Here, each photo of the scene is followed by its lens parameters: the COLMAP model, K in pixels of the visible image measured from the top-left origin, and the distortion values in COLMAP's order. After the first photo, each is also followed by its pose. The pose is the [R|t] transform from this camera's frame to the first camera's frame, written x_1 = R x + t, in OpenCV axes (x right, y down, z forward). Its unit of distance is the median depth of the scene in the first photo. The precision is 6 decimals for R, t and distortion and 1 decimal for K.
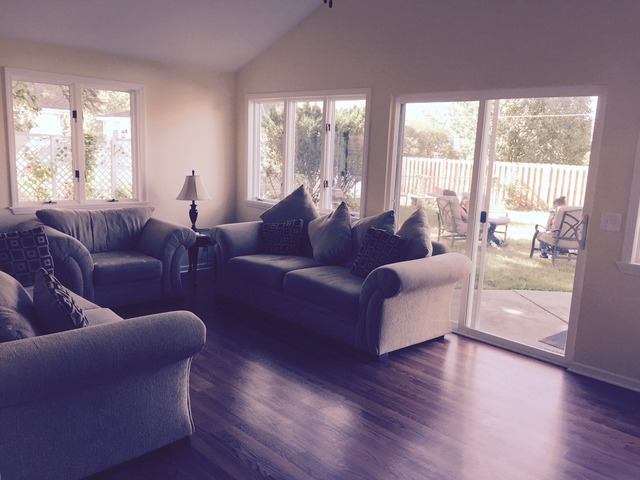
lens RADIAL K [[546.5, 0, 322.9], [0, 546.5, 238.3], [0, 0, 1]] dist [0.069262, -0.062792]
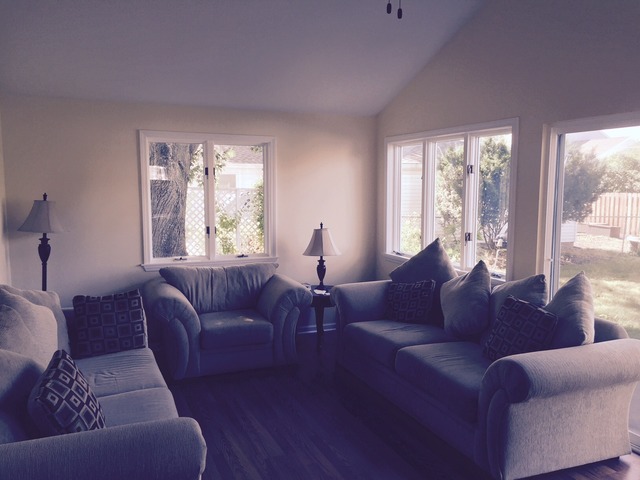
lens RADIAL K [[546.5, 0, 317.0], [0, 546.5, 244.3], [0, 0, 1]] dist [0.069262, -0.062792]
pose [[0.932736, -0.003467, -0.360545, 0.102507], [-0.020332, 0.997857, -0.062195, -0.035357], [0.359988, 0.065342, 0.930666, 0.161816]]
